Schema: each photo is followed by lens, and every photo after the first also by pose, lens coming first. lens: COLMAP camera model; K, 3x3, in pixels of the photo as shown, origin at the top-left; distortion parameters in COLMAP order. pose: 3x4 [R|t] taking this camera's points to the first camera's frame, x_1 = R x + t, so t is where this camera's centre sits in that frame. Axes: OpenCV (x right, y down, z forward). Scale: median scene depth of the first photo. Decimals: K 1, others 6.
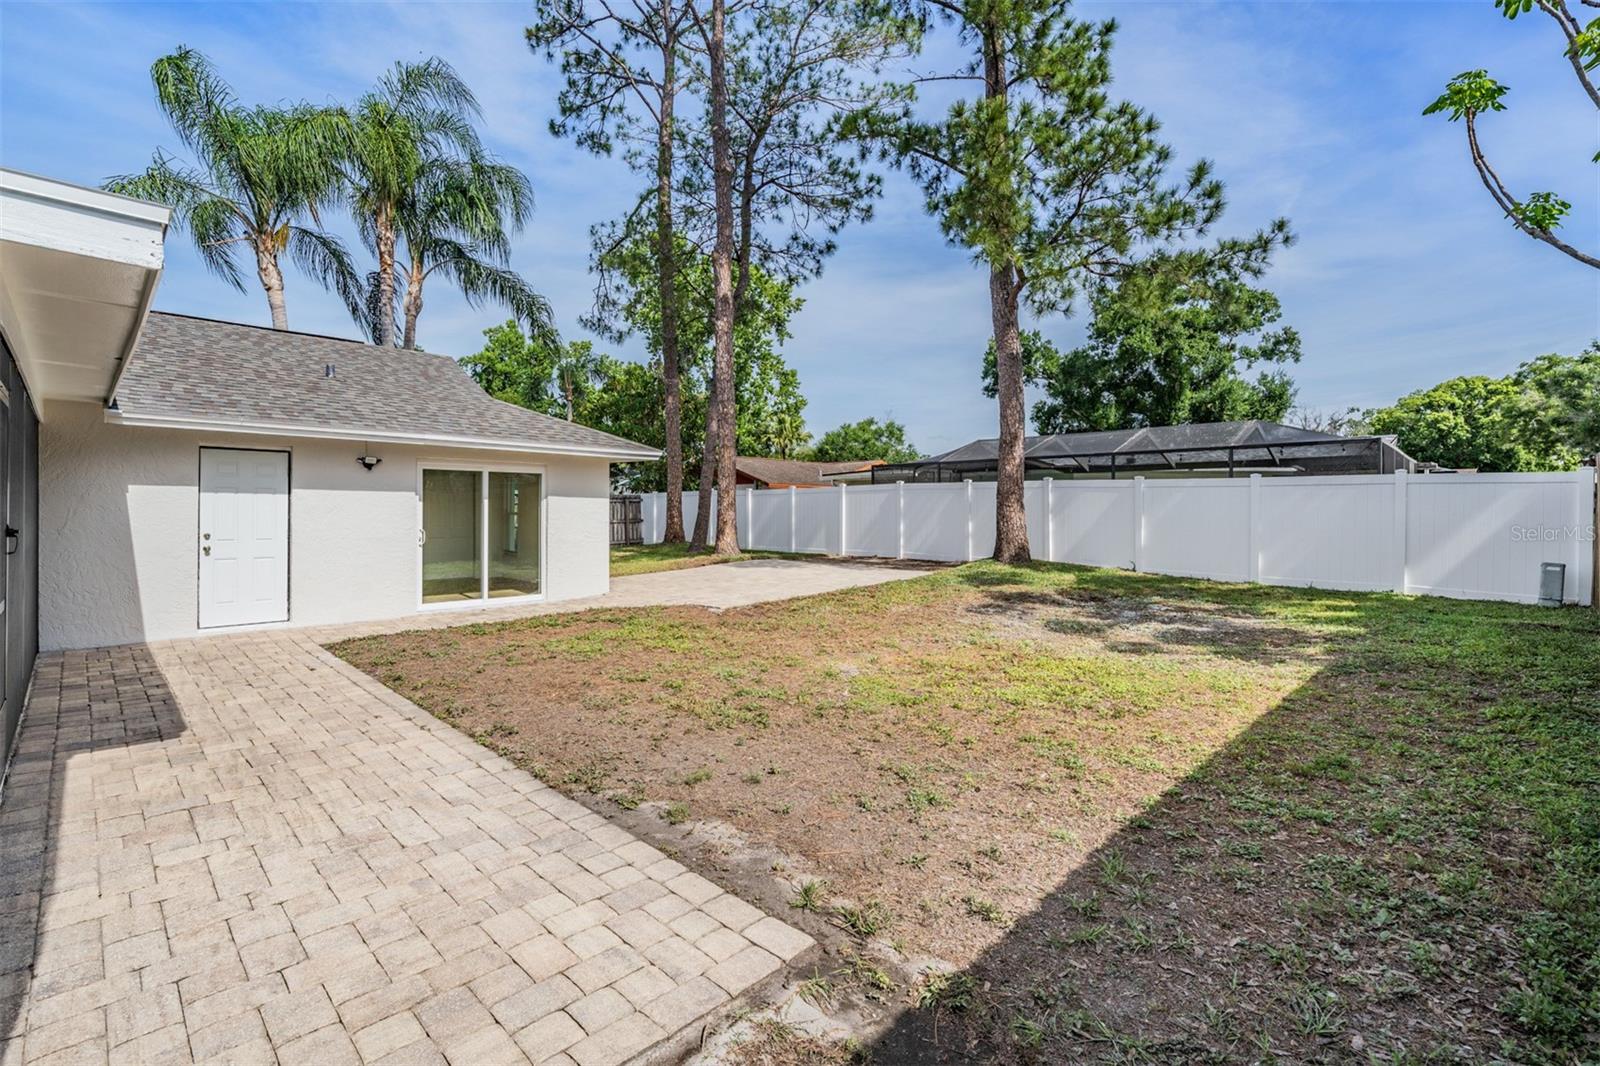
lens RADIAL K [[704.1, 0, 782.3], [0, 704.1, 518.9], [0, 0, 1]] dist [-0.002387, -0.000720]
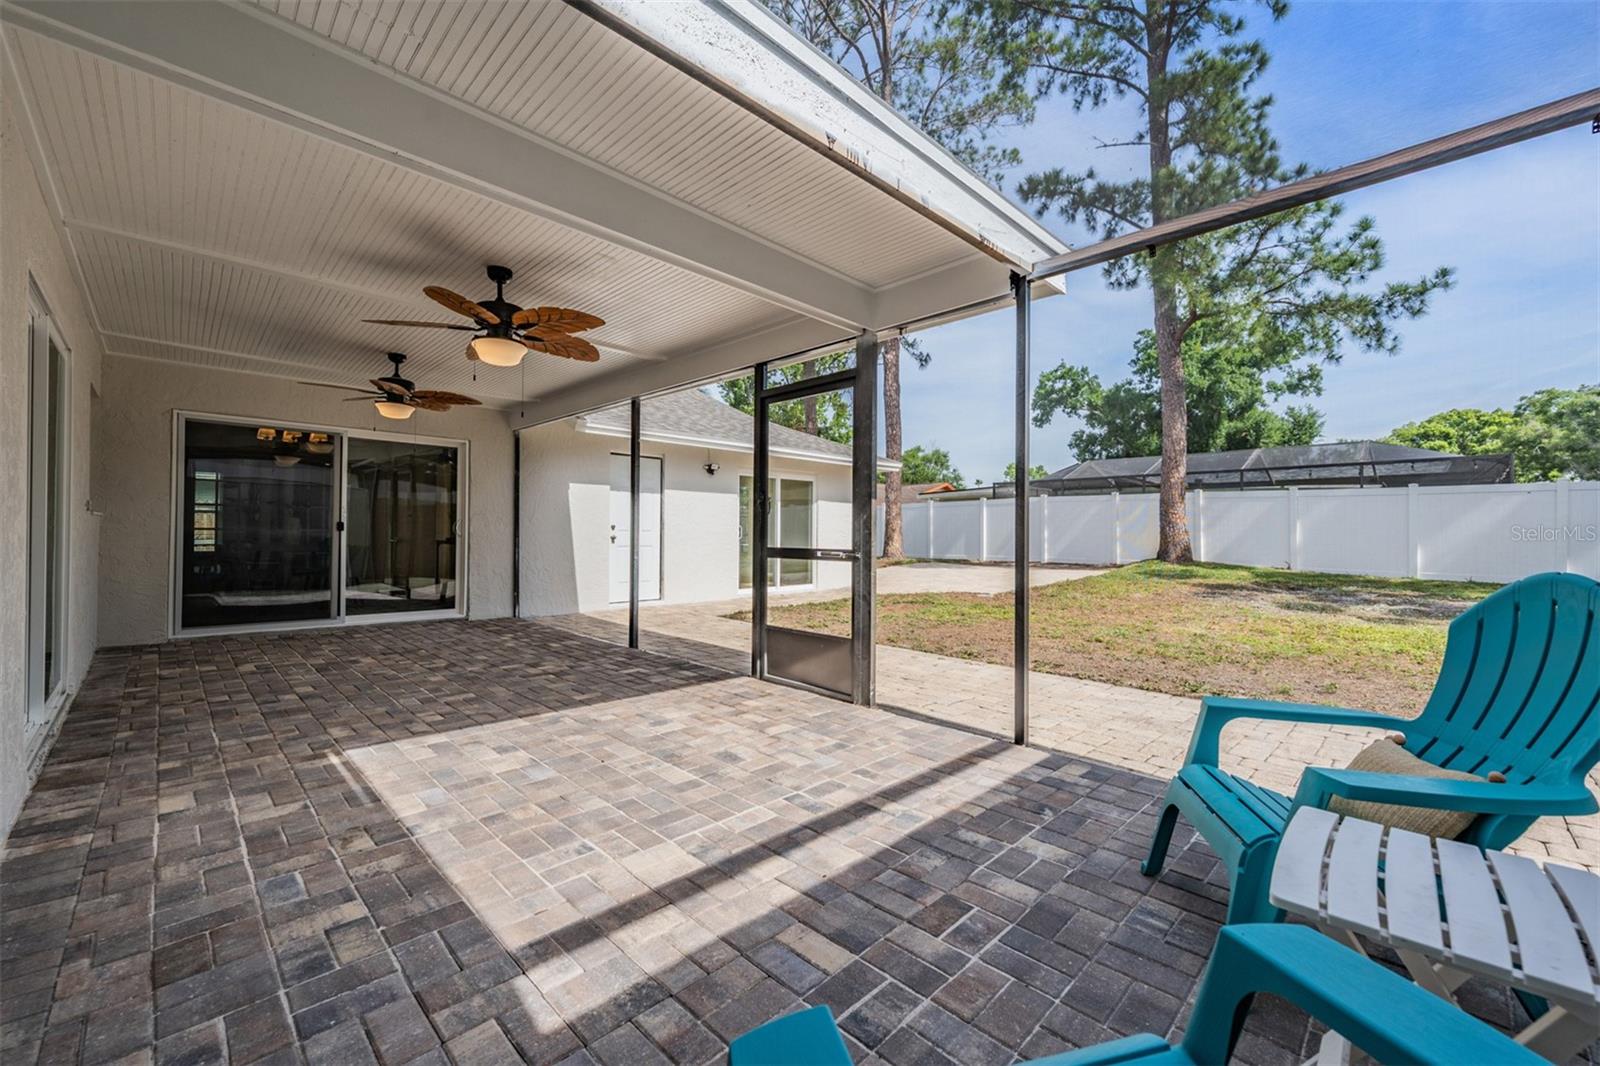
lens RADIAL K [[644.7, 0, 801.7], [0, 644.7, 540.3], [0, 0, 1]] dist [-0.001999, 0.000530]
pose [[0.999979, 0.001976, 0.006173, -0.106350], [-0.001975, 0.999998, -0.000136, 0.009812], [-0.006173, 0.000124, 0.999981, -0.021086]]
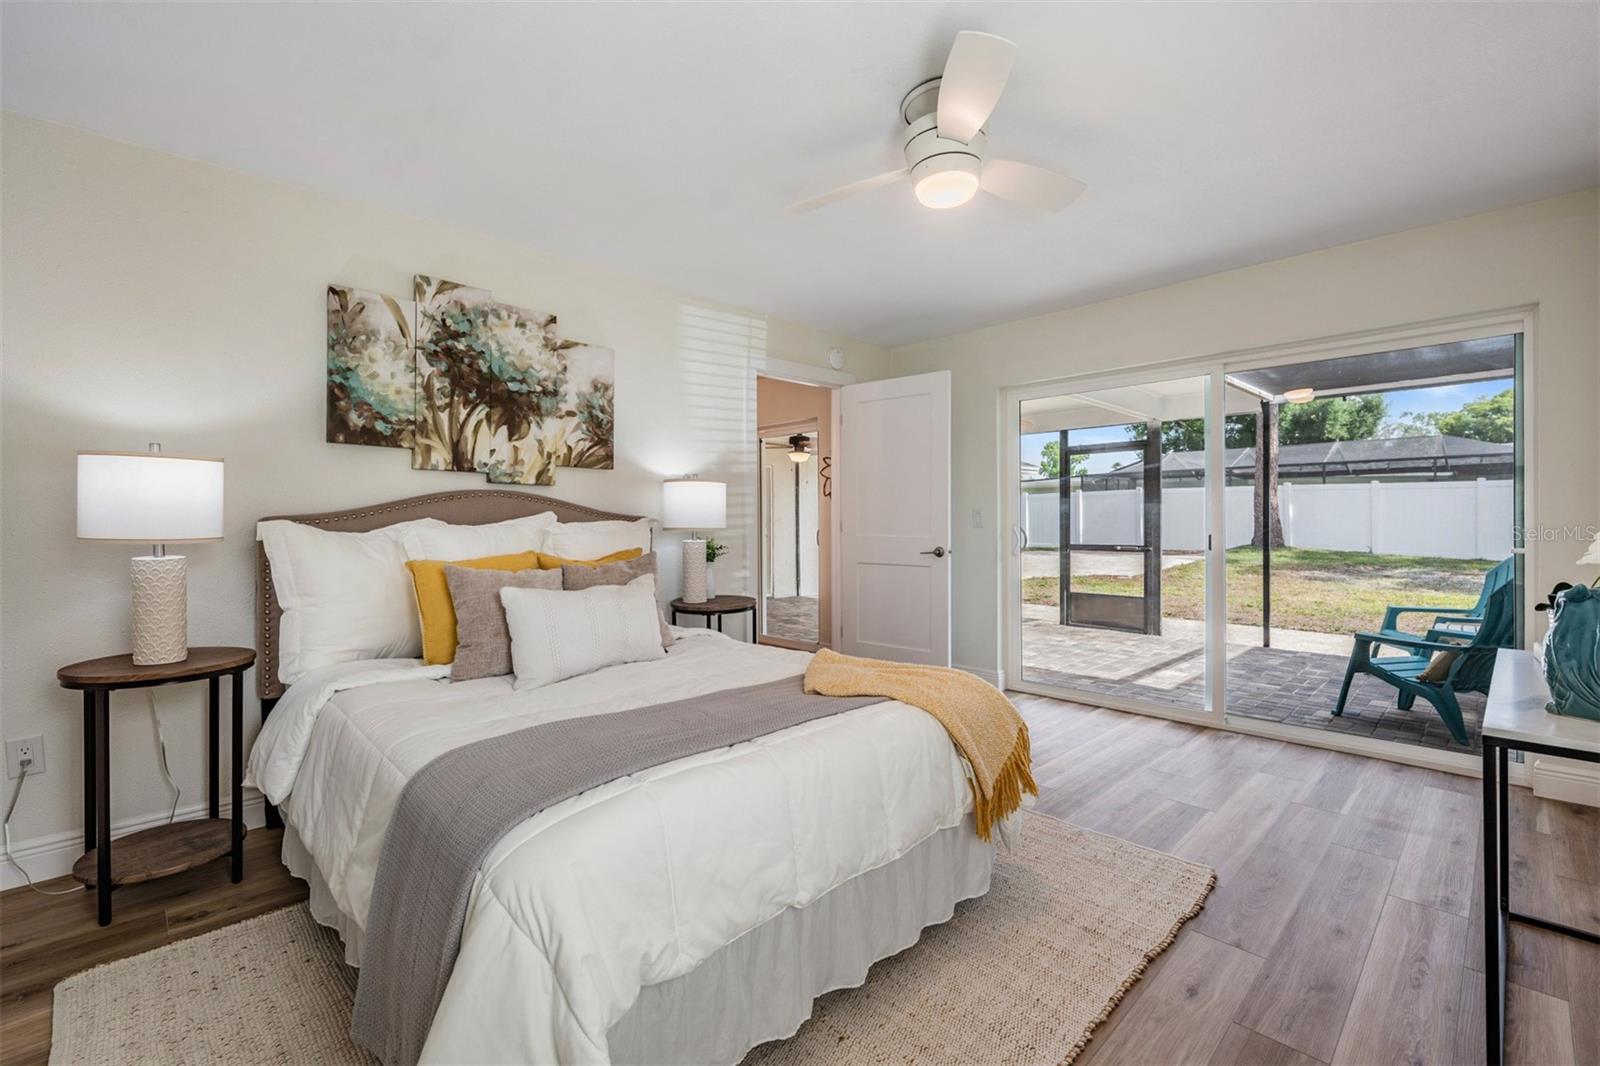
lens RADIAL K [[709.1, 0, 797.7], [0, 709.1, 523.9], [0, 0, 1]] dist [0.000229, -0.000289]
pose [[0.999929, -0.010109, -0.006238, -0.197732], [0.010090, 0.999945, -0.002997, 0.004592], [0.006268, 0.002934, 0.999976, -0.120672]]
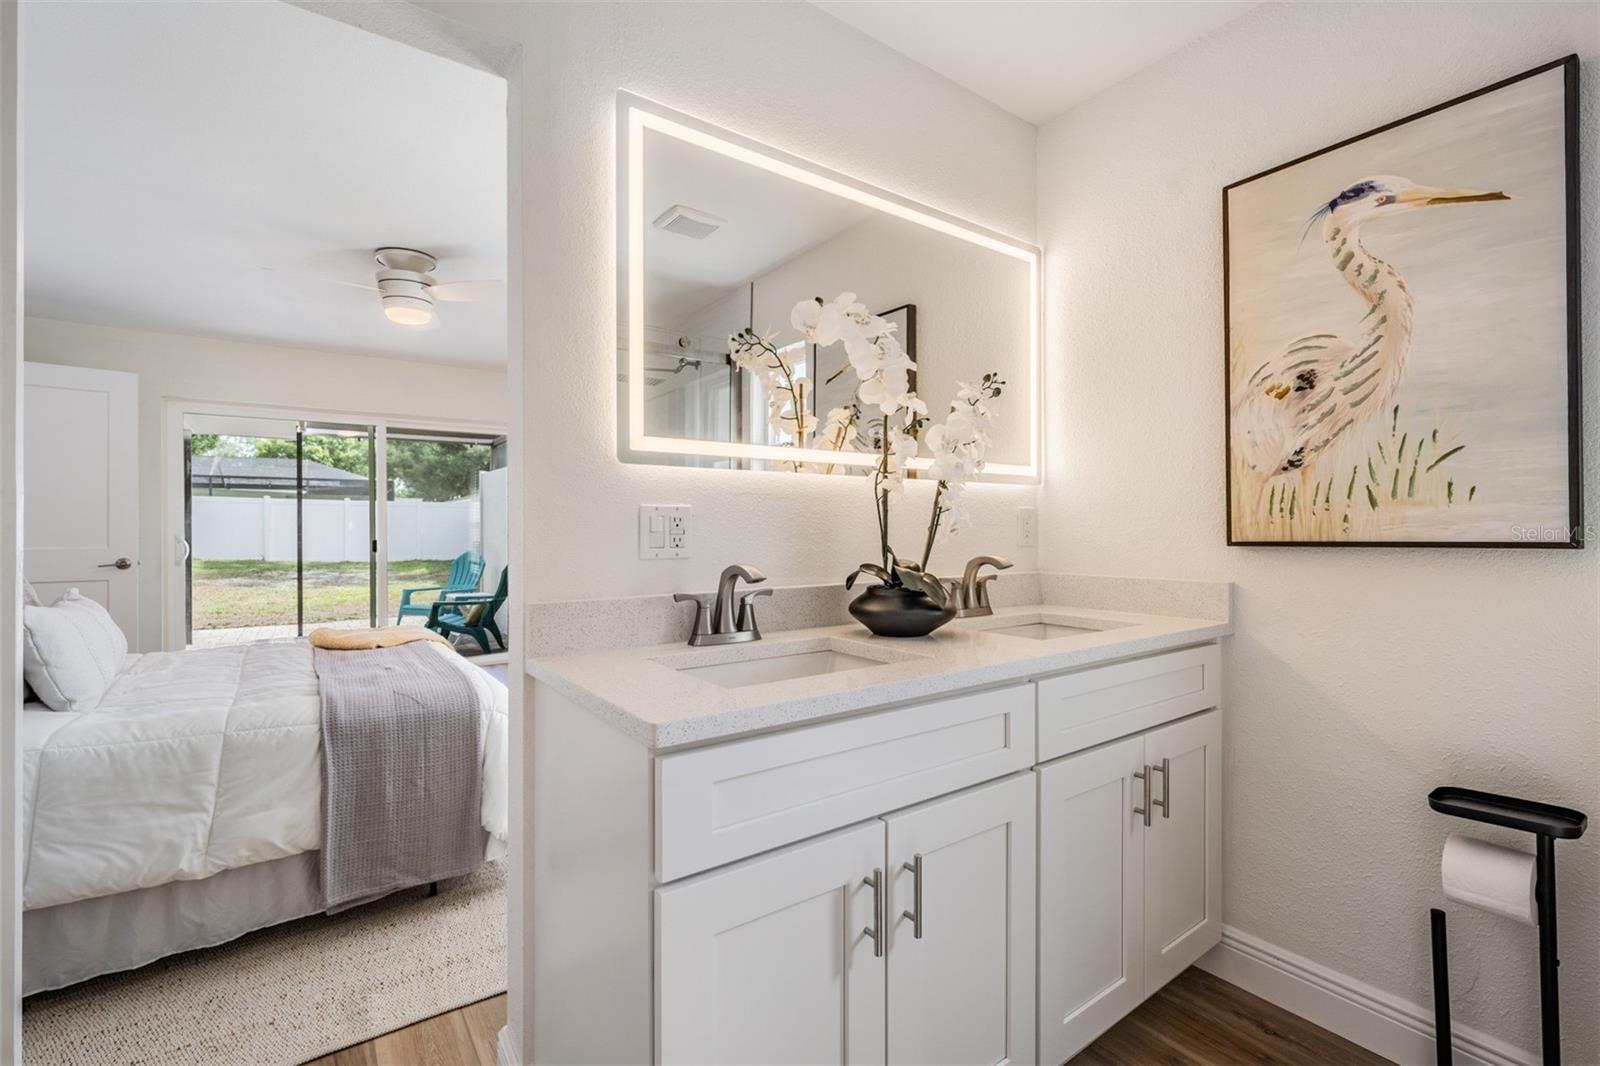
lens RADIAL K [[709.1, 0, 797.7], [0, 709.1, 523.9], [0, 0, 1]] dist [0.000229, -0.000289]
pose [[0.167448, -0.003719, 0.985874, -0.271340], [0.014223, 0.999898, 0.001356, 0.004223], [-0.985778, 0.013795, 0.167484, -0.125935]]
